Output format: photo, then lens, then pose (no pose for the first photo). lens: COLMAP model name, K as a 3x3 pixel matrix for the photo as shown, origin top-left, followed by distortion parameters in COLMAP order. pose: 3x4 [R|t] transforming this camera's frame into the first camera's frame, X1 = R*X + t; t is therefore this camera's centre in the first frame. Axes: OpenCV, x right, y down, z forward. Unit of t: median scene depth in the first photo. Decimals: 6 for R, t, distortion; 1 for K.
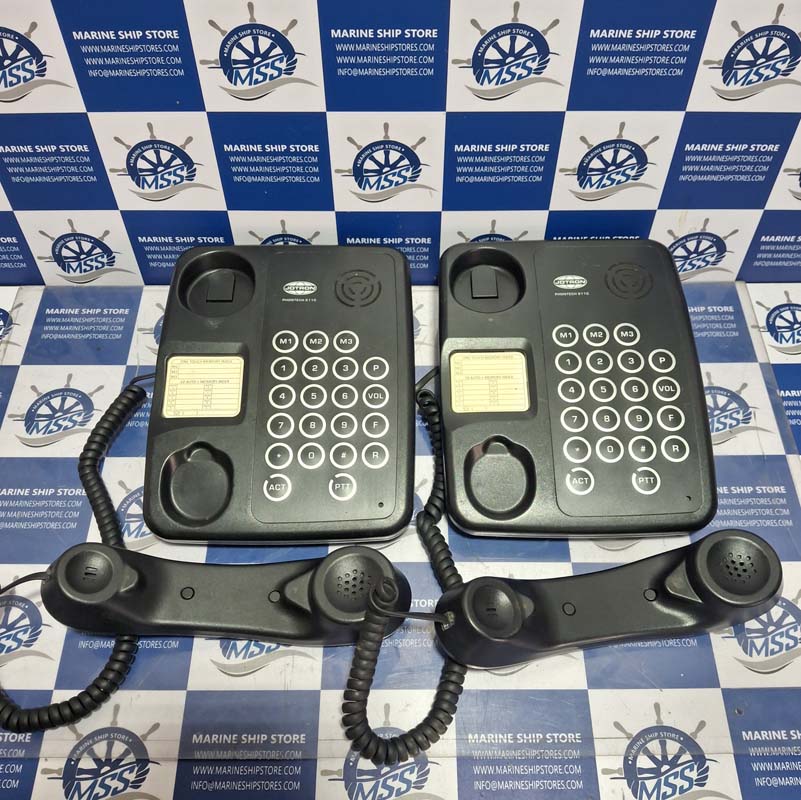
lens RADIAL K [[790.2, 0, 400.9], [0, 790.2, 406.2], [0, 0, 1]] dist [0.113018, -0.264378]
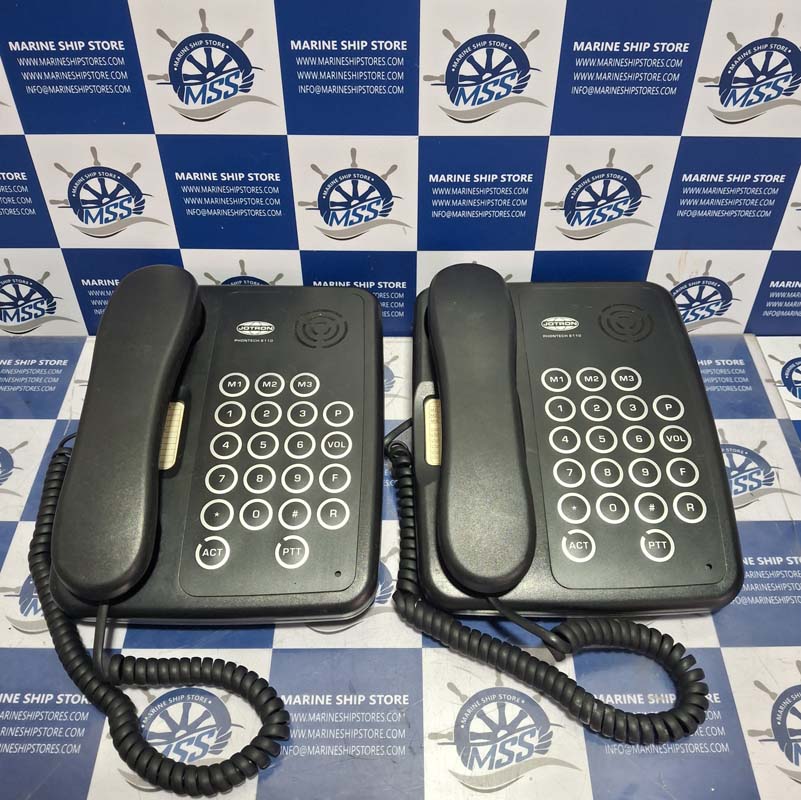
lens RADIAL K [[788.9, 0, 400.5], [0, 788.9, 400.0], [0, 0, 1]] dist [0.129357, -0.312673]
pose [[0.999990, 0.003721, 0.002475, 0.033532], [-0.003291, 0.987798, -0.155705, 0.068967], [-0.003024, 0.155696, 0.987800, 0.141101]]
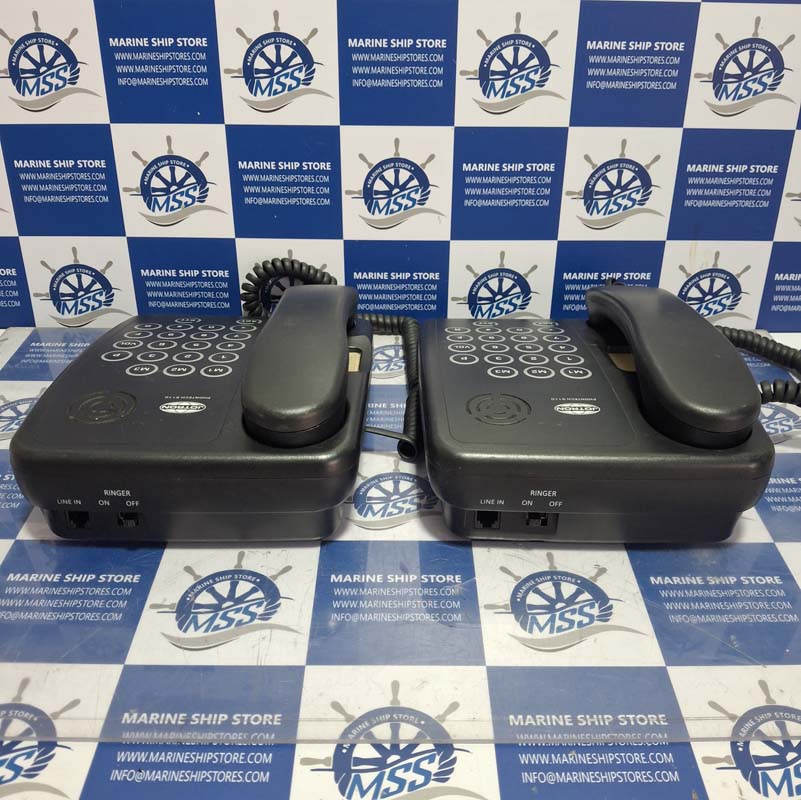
lens RADIAL K [[790.2, 0, 400.9], [0, 790.2, 406.2], [0, 0, 1]] dist [0.113018, -0.264378]
pose [[0.999952, 0.007214, 0.006697, -0.017368], [-0.003774, 0.909327, -0.416064, 0.385271], [-0.009091, 0.416019, 0.909311, 0.194487]]
